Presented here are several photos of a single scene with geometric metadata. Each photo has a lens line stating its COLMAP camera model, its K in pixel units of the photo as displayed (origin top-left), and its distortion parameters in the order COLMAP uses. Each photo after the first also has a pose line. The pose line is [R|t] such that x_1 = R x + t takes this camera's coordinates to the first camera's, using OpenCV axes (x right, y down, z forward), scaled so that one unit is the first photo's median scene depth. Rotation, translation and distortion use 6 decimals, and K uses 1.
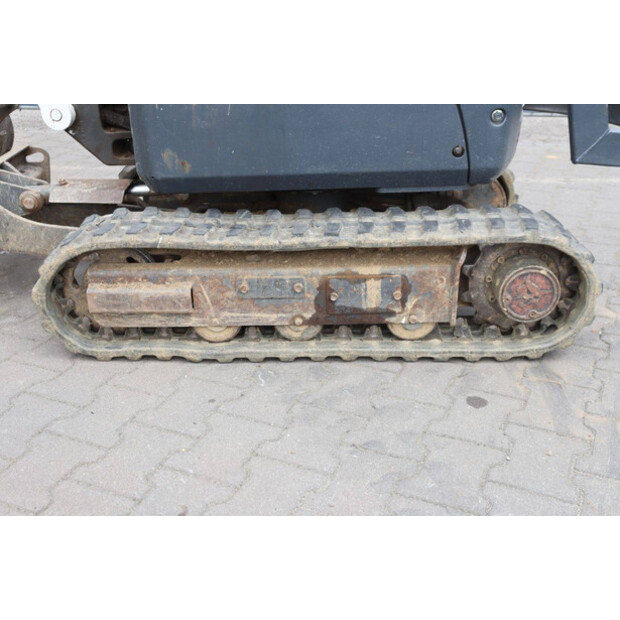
lens RADIAL K [[767.6, 0, 319.7], [0, 767.6, 310.9], [0, 0, 1]] dist [0.013039, 0.066497]
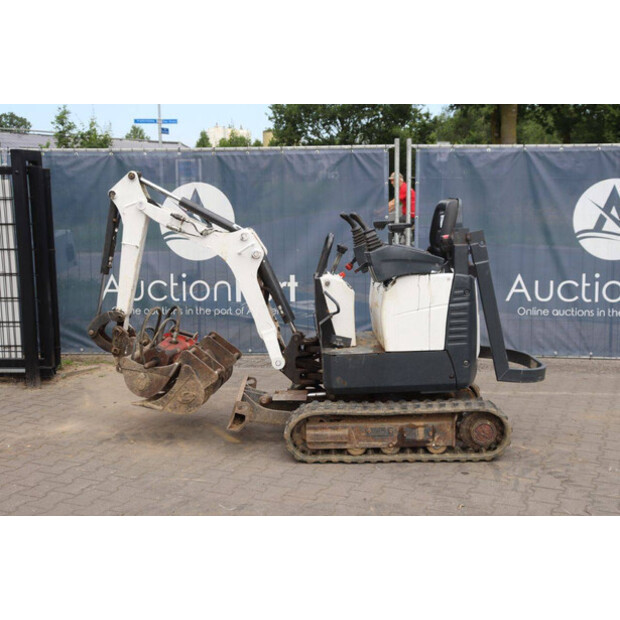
lens RADIAL K [[815.3, 0, 316.9], [0, 815.3, 309.2], [0, 0, 1]] dist [0.024825, 0.098844]
pose [[0.999862, -0.007585, 0.014787, -0.298589], [0.011485, 0.958483, -0.284920, 0.336402], [-0.012012, 0.285050, 0.958437, -1.615970]]
